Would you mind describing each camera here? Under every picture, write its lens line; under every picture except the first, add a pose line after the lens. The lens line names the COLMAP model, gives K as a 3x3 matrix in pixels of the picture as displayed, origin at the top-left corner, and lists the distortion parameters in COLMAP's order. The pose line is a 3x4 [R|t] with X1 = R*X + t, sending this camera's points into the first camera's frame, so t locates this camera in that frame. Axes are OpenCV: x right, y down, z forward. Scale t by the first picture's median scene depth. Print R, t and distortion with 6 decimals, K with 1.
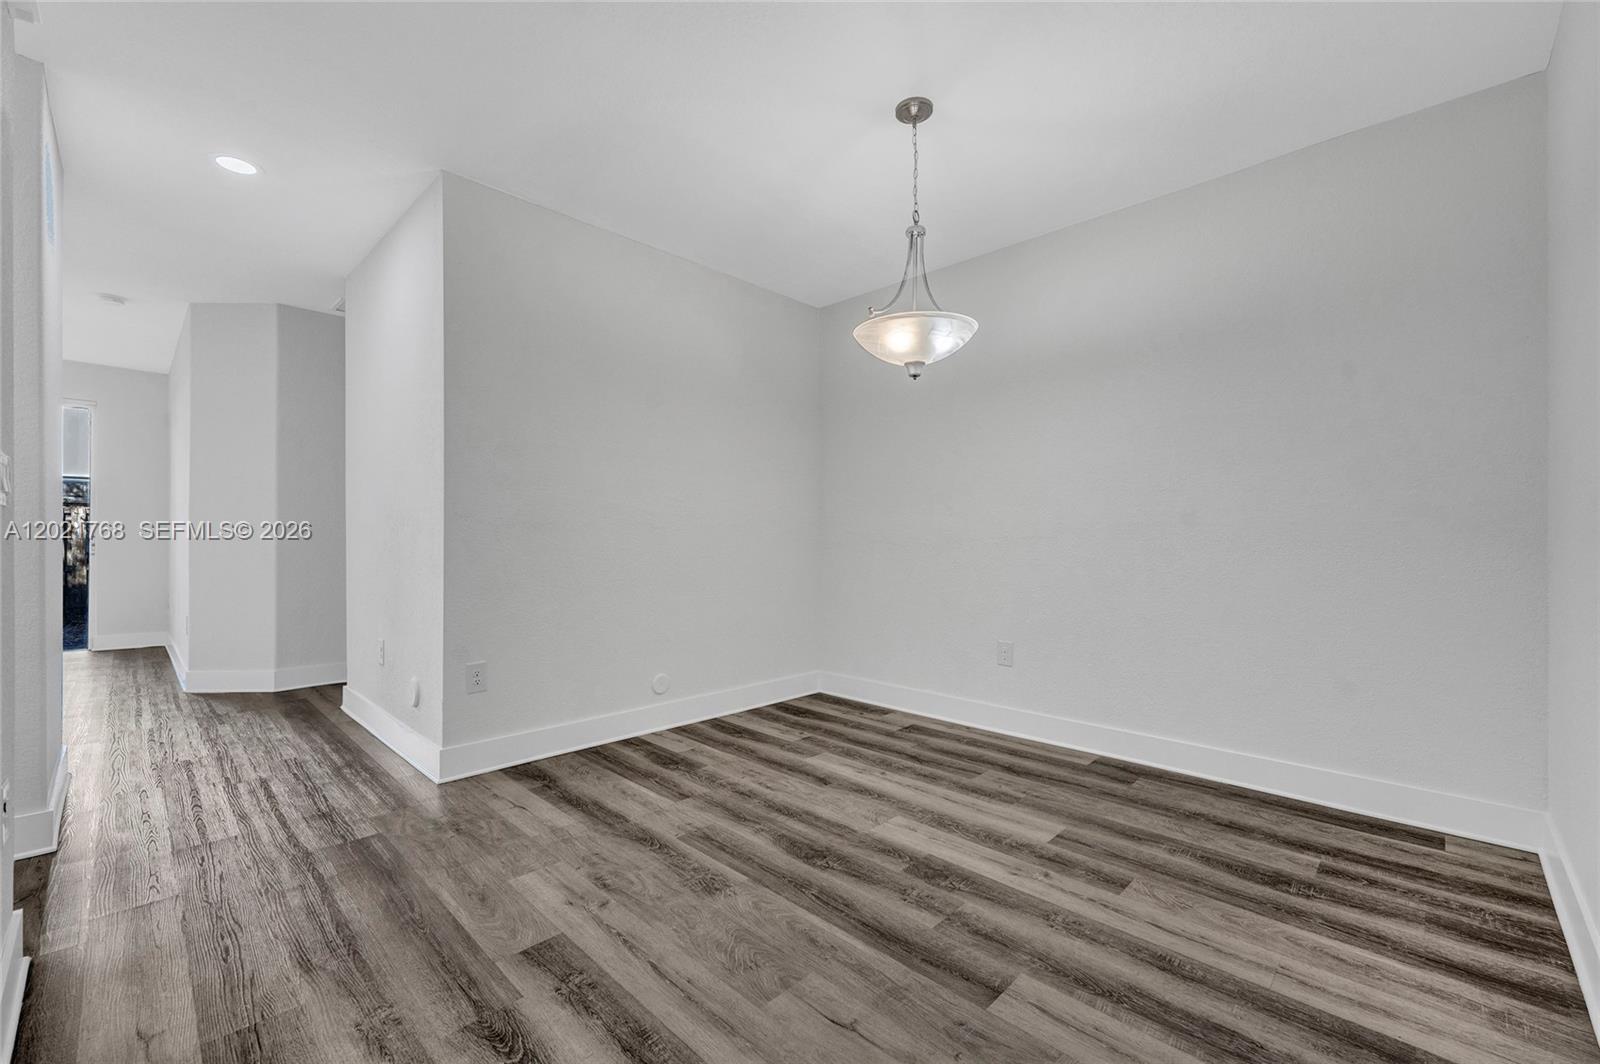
lens RADIAL K [[672.5, 0, 800.0], [0, 672.5, 532.0], [0, 0, 1]] dist [0.000012, -0.000067]
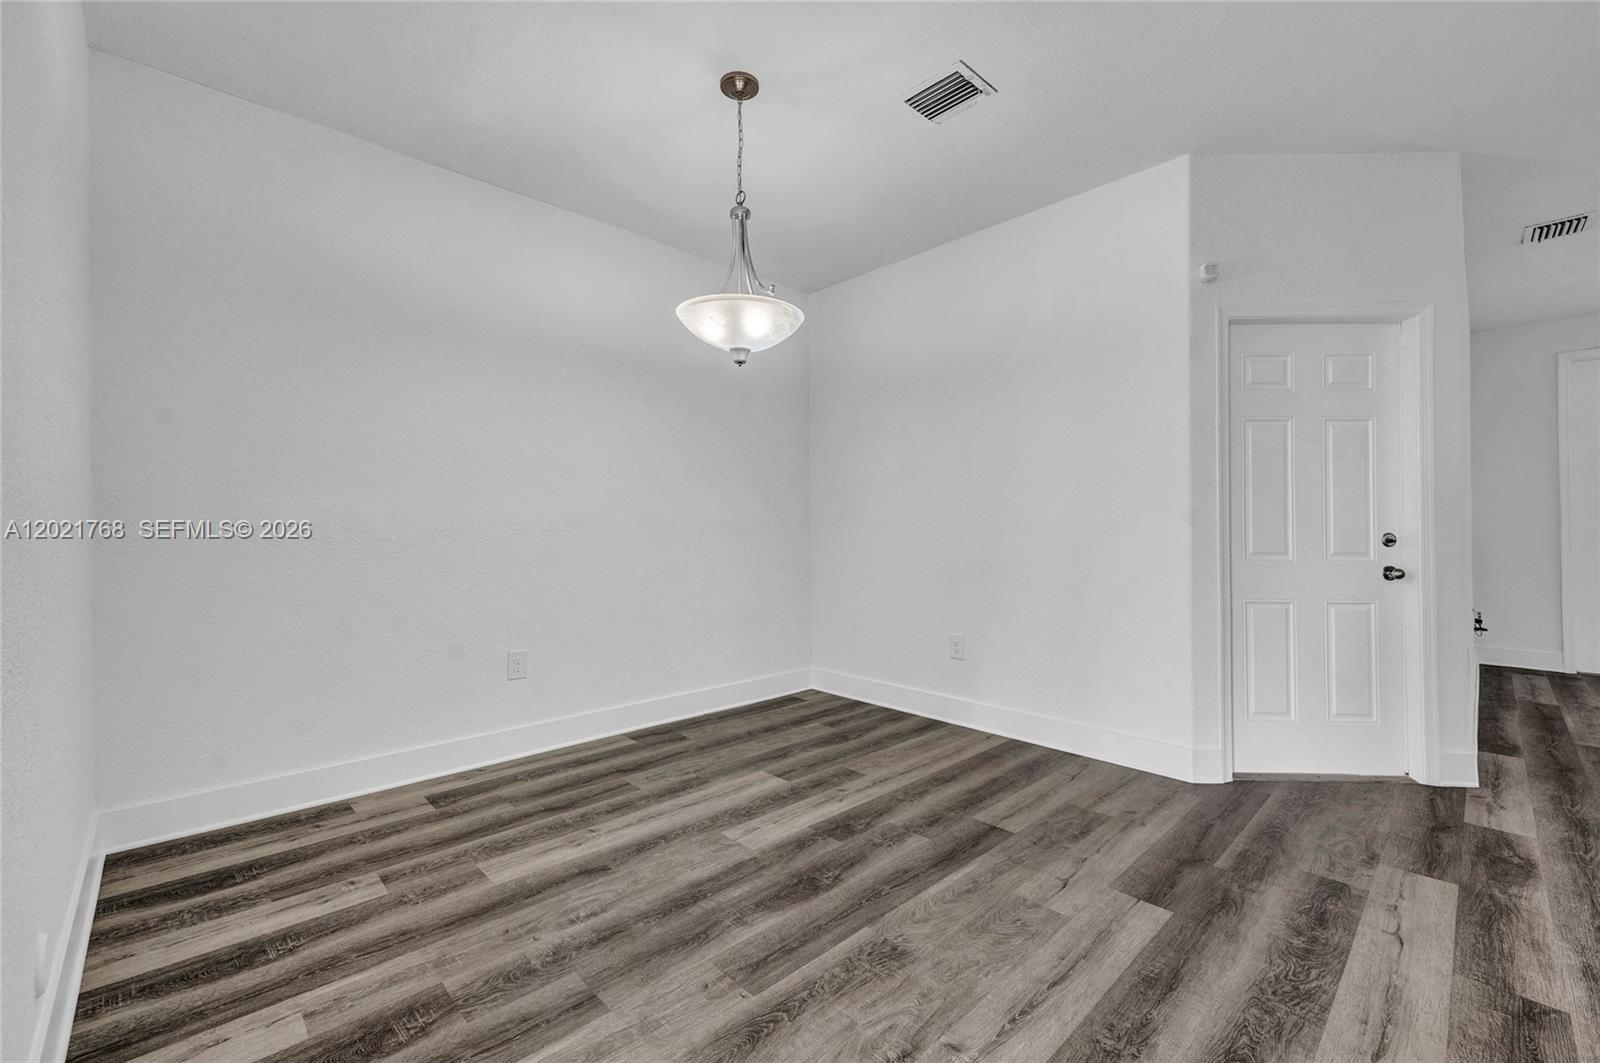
lens RADIAL K [[659.4, 0, 793.8], [0, 659.4, 535.9], [0, 0, 1]] dist [0.001989, 0.000322]
pose [[0.034905, -0.007460, 0.999363, -0.689224], [-0.003342, 0.999966, 0.007582, 0.008314], [-0.999385, -0.003605, 0.034879, 0.801366]]
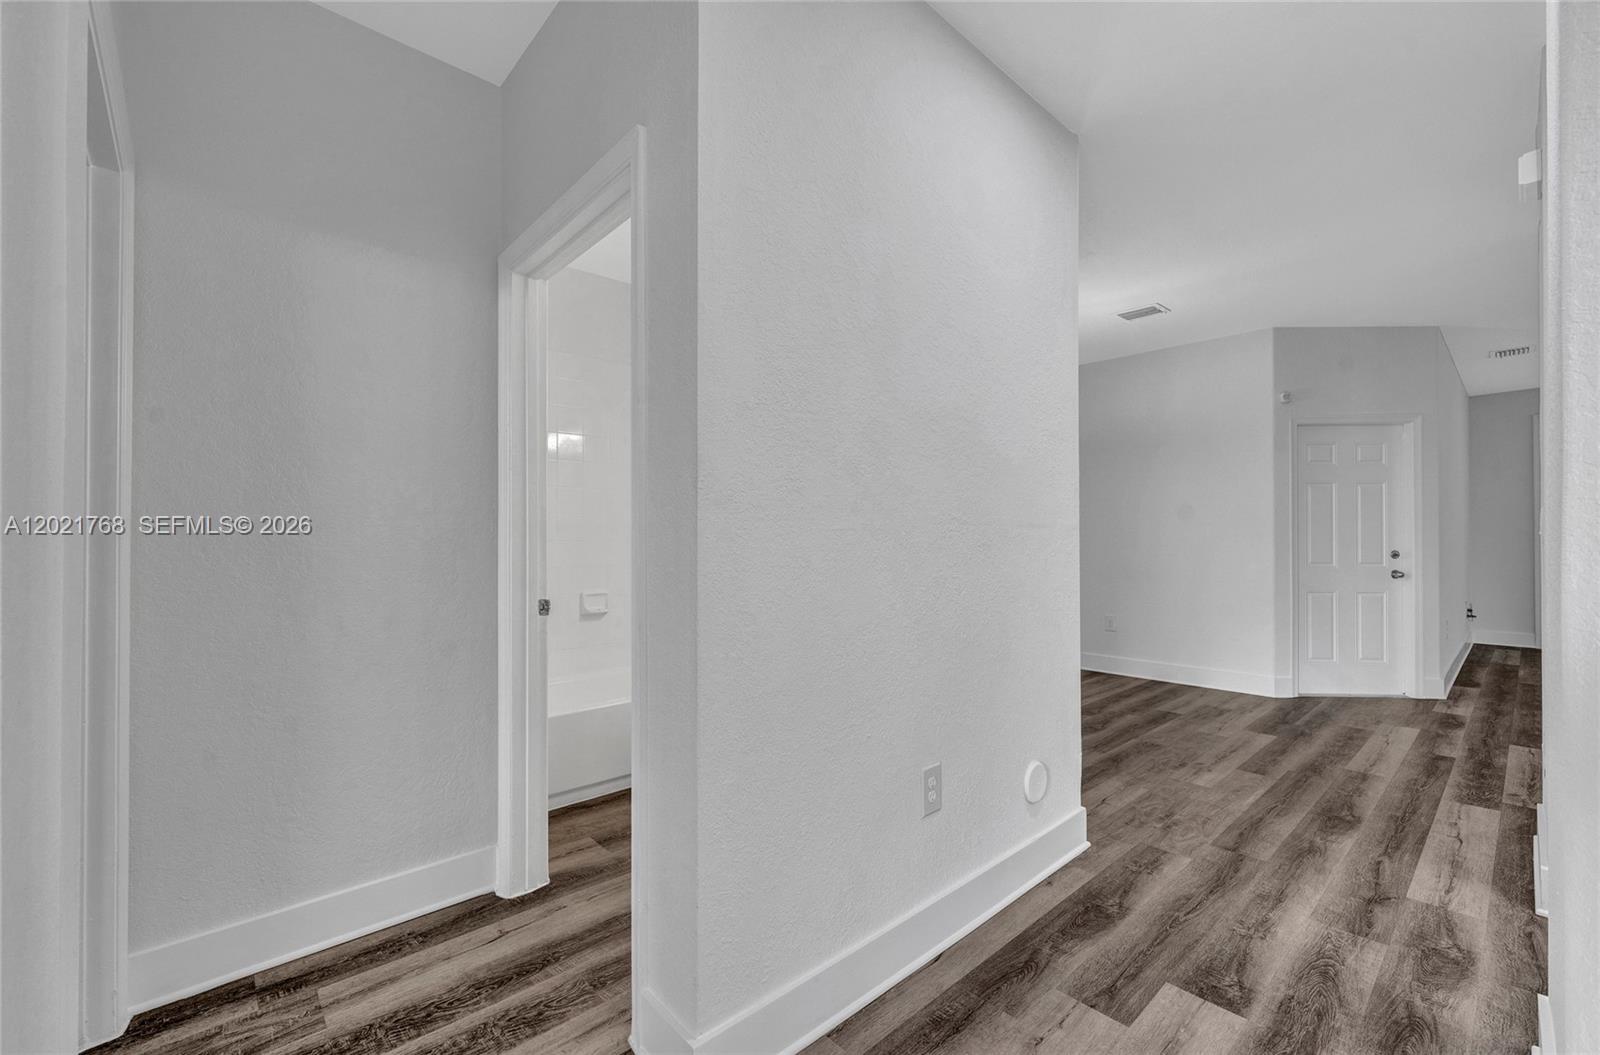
lens RADIAL K [[665.0, 0, 772.2], [0, 665.0, 548.6], [0, 0, 1]] dist [-0.029635, 0.012273]
pose [[0.085355, -0.018377, 0.996181, -1.458541], [-0.000076, 0.999830, 0.018451, -0.027328], [-0.996351, -0.001651, 0.085339, 1.375861]]
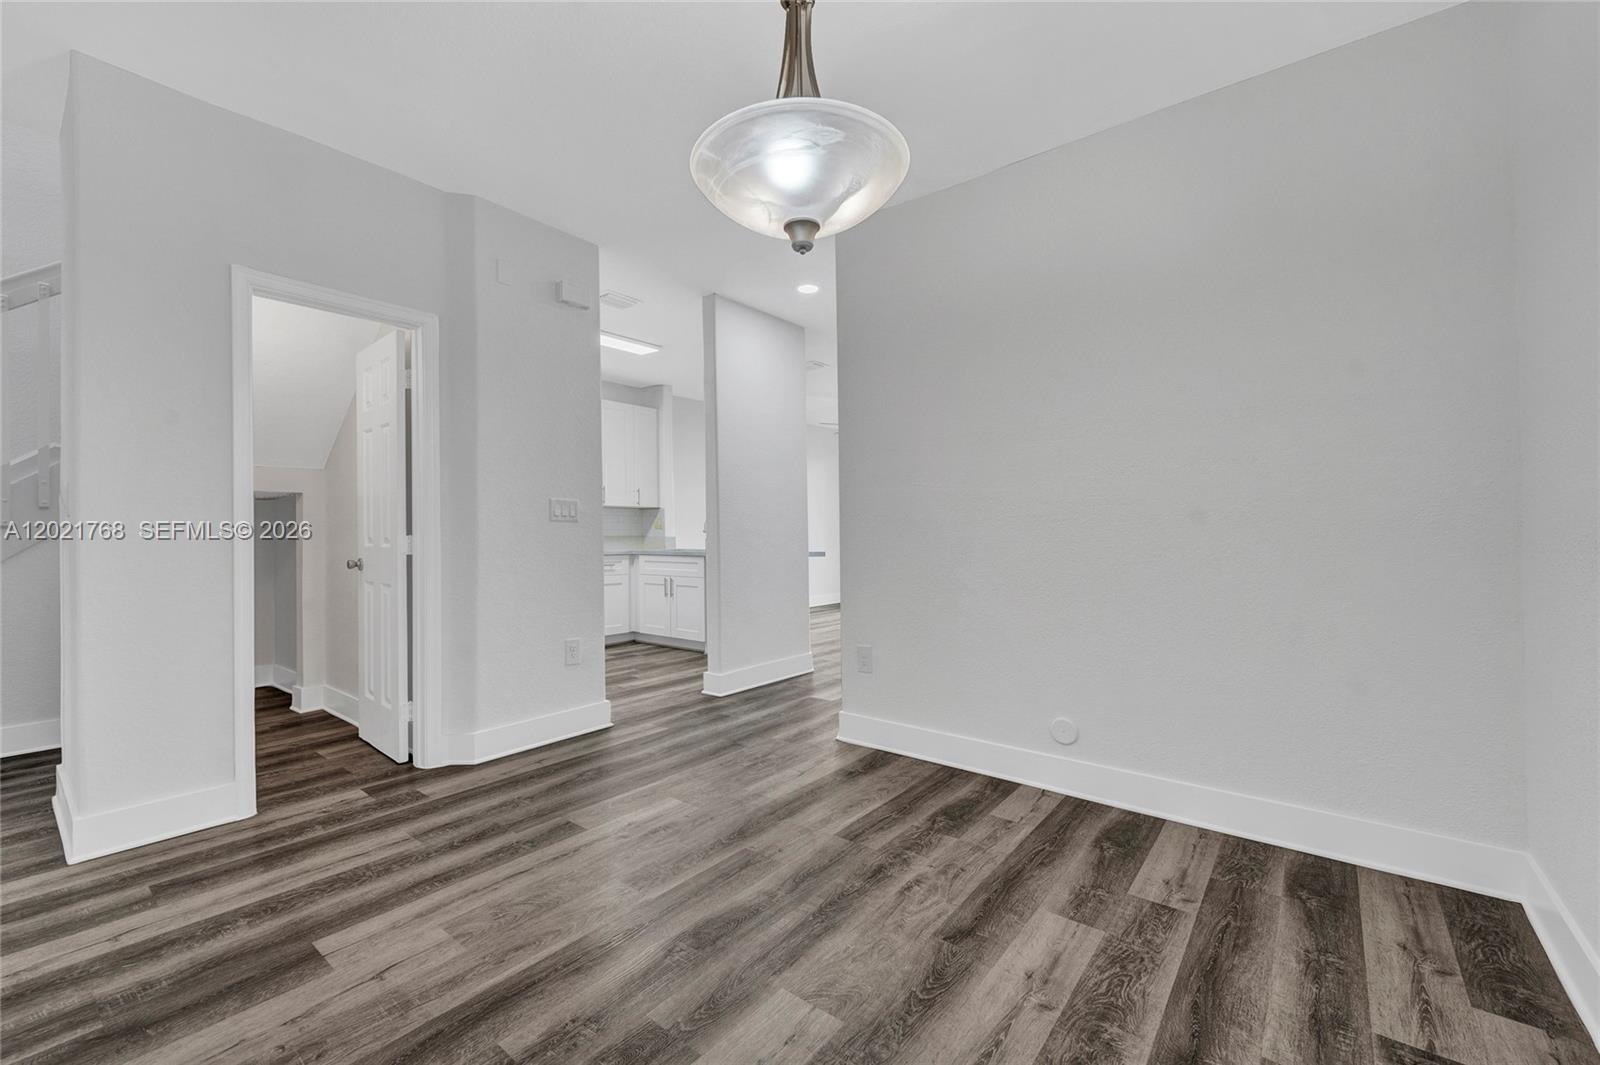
lens RADIAL K [[659.4, 0, 793.8], [0, 659.4, 536.9], [0, 0, 1]] dist [0.001989, 0.000322]
pose [[0.095920, 0.003815, -0.995382, 0.638168], [0.006712, 0.999967, 0.004479, 0.009656], [0.995366, -0.007111, 0.095892, 0.835807]]
